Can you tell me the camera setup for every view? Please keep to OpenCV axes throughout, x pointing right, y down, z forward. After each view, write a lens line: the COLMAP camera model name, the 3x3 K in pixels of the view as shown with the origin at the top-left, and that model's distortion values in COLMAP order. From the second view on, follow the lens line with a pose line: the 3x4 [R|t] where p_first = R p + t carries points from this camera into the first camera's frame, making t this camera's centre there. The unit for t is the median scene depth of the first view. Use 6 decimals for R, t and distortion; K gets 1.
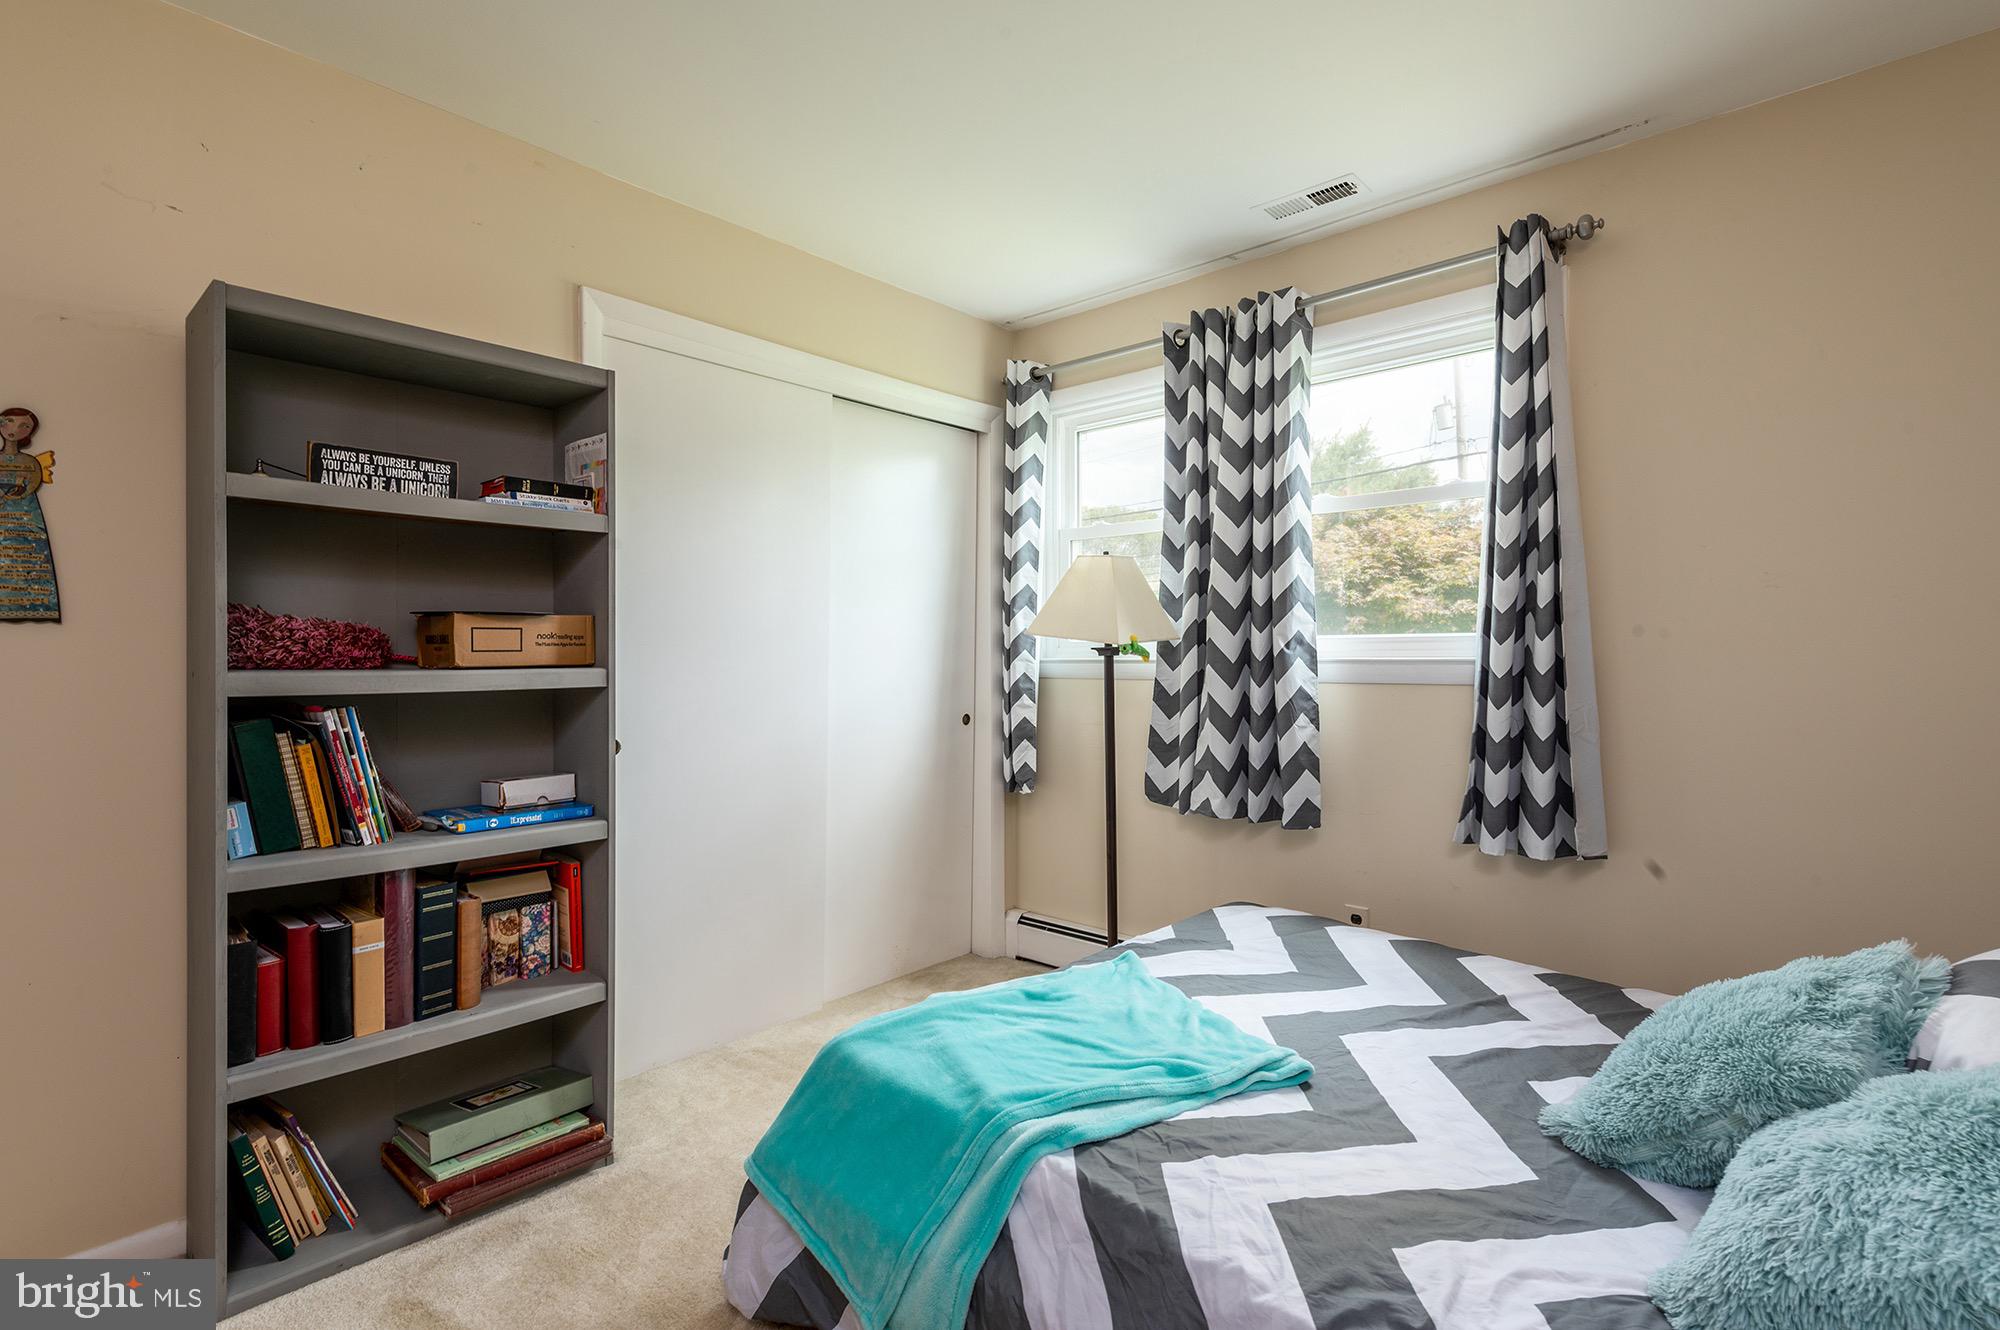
lens RADIAL K [[946.5, 0, 1006.7], [0, 946.5, 663.1], [0, 0, 1]] dist [-0.001143, -0.002281]
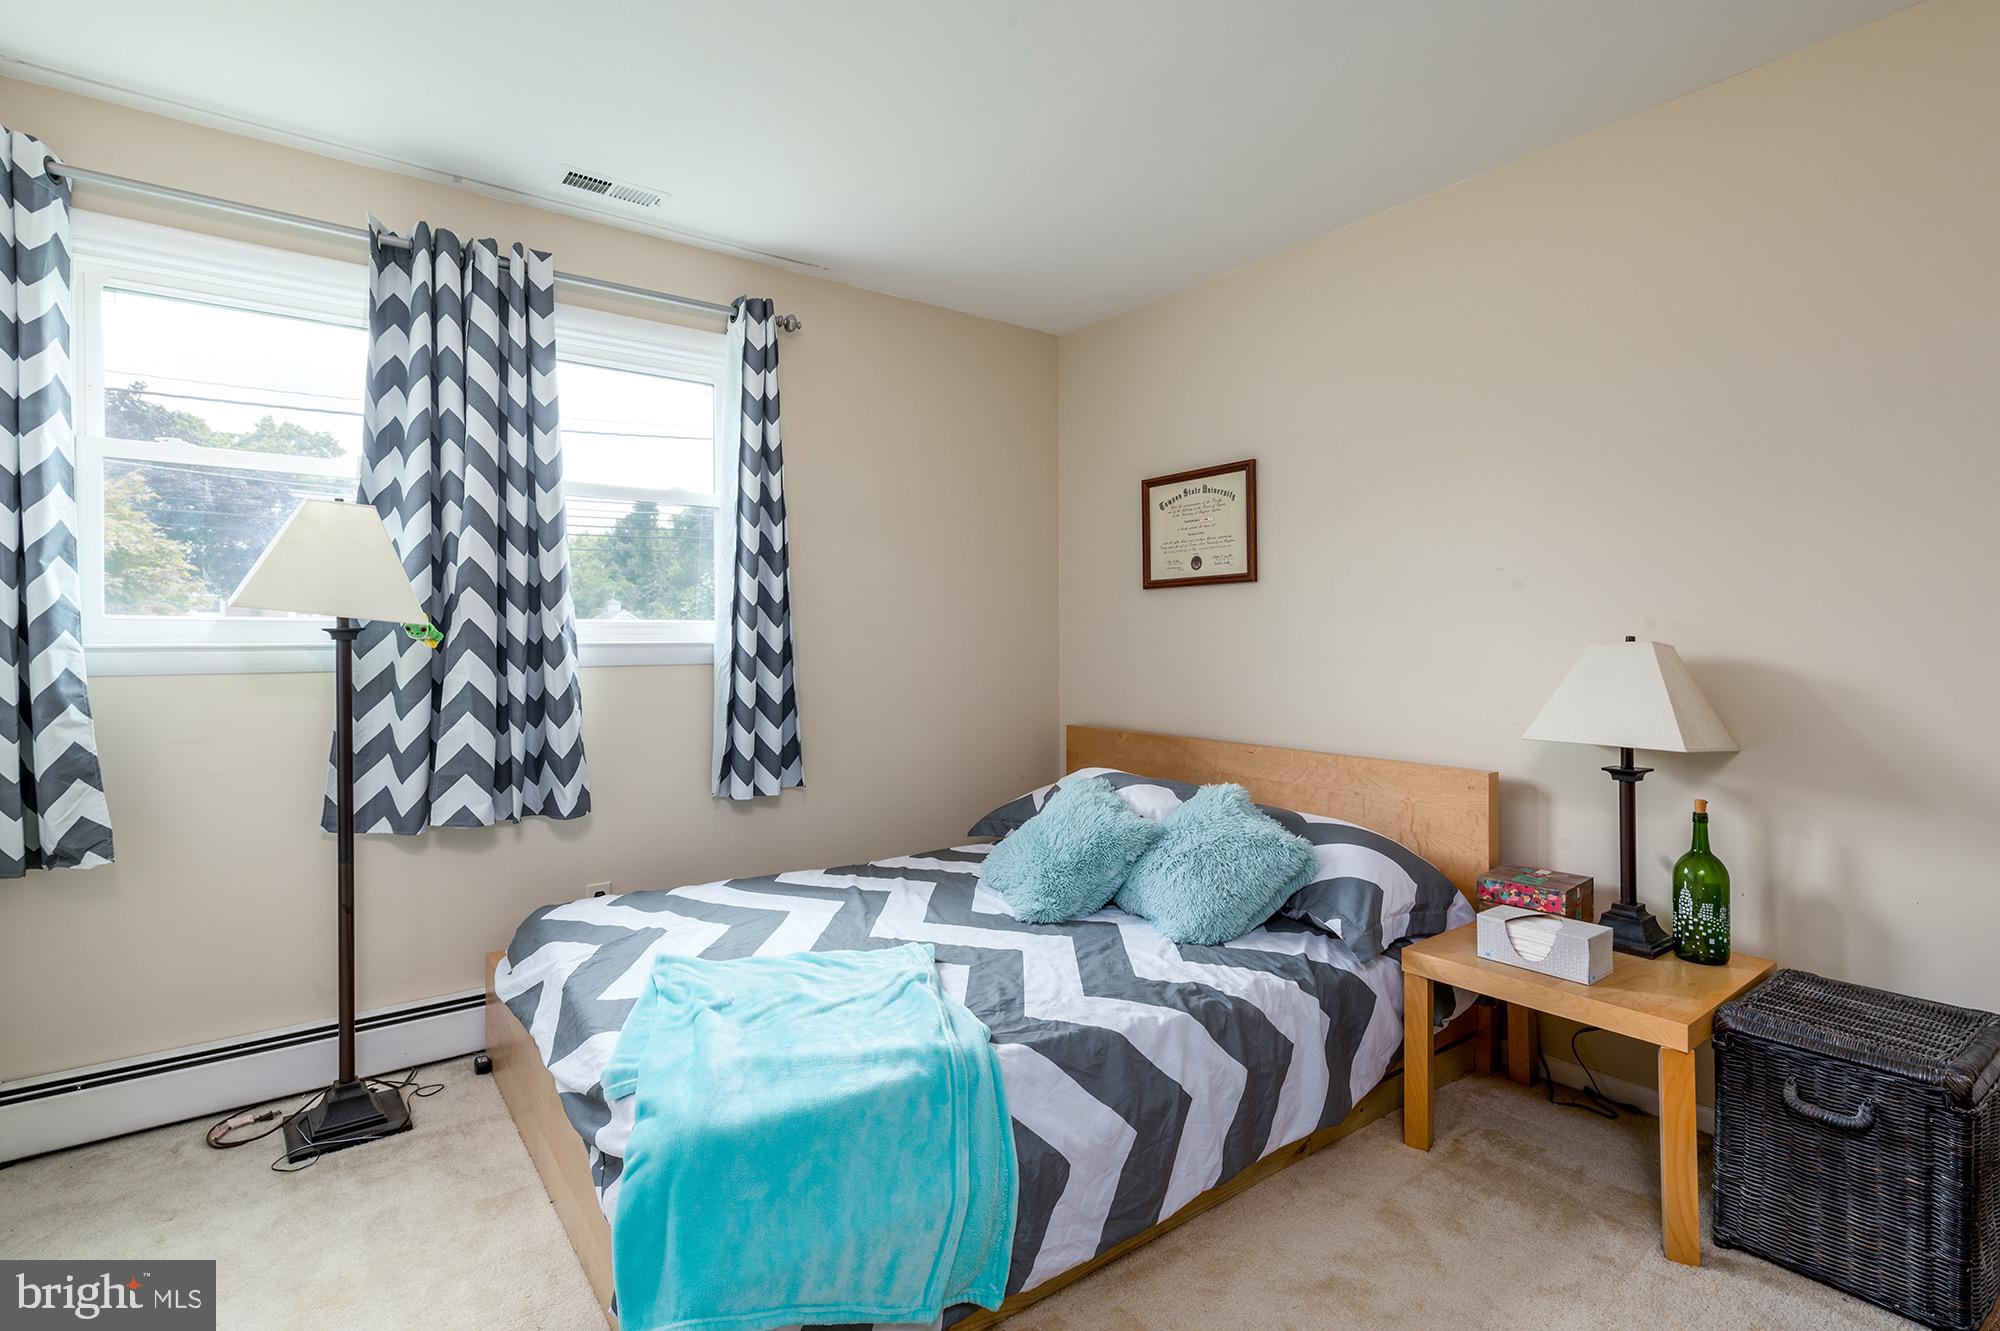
lens RADIAL K [[946.5, 0, 1006.8], [0, 946.5, 651.5], [0, 0, 1]] dist [-0.001143, -0.002281]
pose [[0.184728, -0.007469, 0.982761, -0.583421], [0.013075, 0.999901, 0.005142, 0.005451], [-0.982703, 0.011900, 0.184808, 0.395213]]
